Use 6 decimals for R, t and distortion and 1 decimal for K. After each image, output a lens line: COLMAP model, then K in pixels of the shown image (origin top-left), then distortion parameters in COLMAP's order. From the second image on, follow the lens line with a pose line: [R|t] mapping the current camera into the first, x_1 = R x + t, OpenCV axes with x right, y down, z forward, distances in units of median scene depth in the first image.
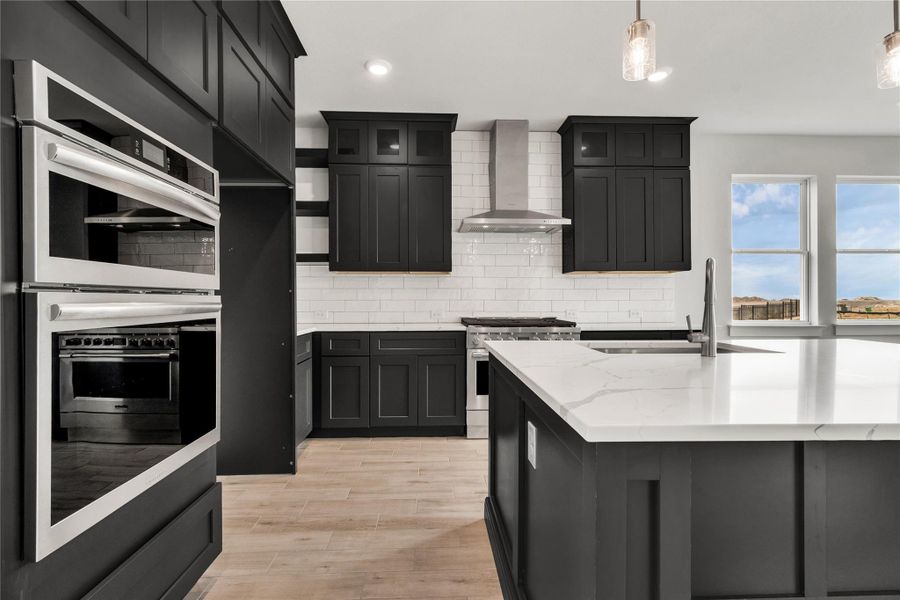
lens RADIAL K [[418.9, 0, 452.2], [0, 418.9, 296.2], [0, 0, 1]] dist [0.081088, 0.000022]
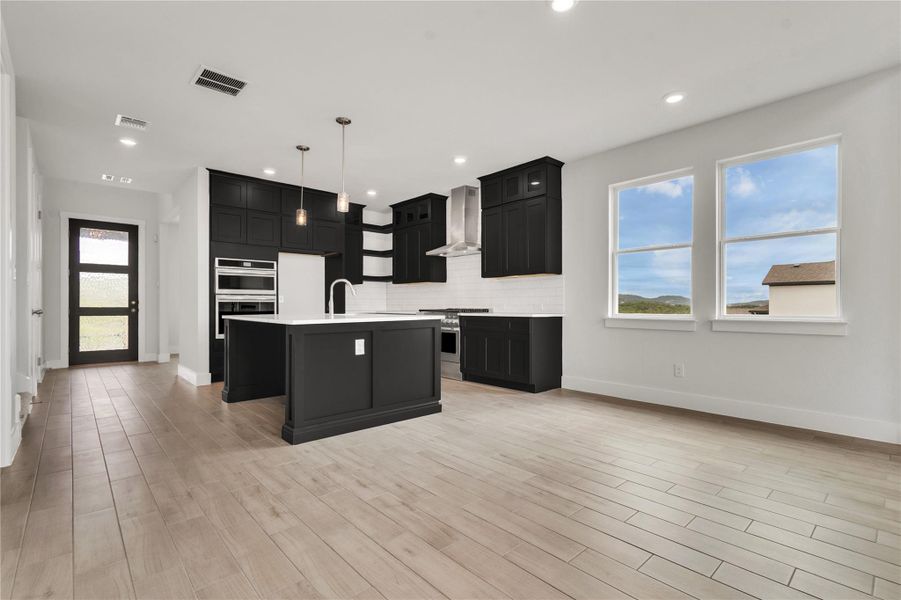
lens RADIAL K [[418.9, 0, 453.4], [0, 418.9, 310.4], [0, 0, 1]] dist [0.004789, 0.000334]
pose [[0.629893, 0.007751, -0.776643, 1.657947], [0.006254, 0.999867, 0.015051, 0.039135], [0.776656, -0.014338, 0.629761, -0.024852]]
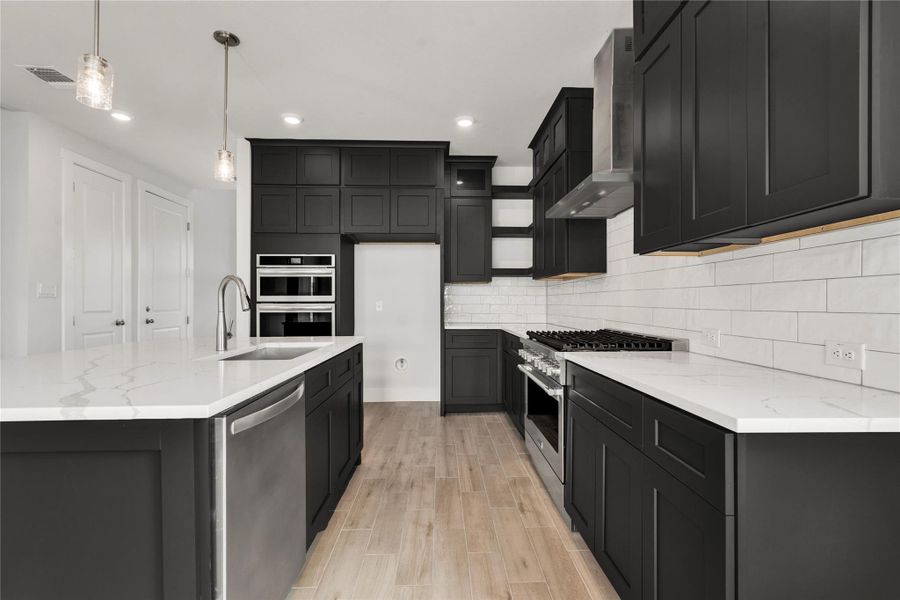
lens RADIAL K [[413.5, 0, 462.8], [0, 413.5, 304.8], [0, 0, 1]] dist [0.005212, 0.000242]
pose [[0.000553, 0.000055, -1.000000, 1.001923], [0.005297, 0.999986, 0.000058, 0.003762], [0.999986, -0.005297, 0.000553, 0.937234]]
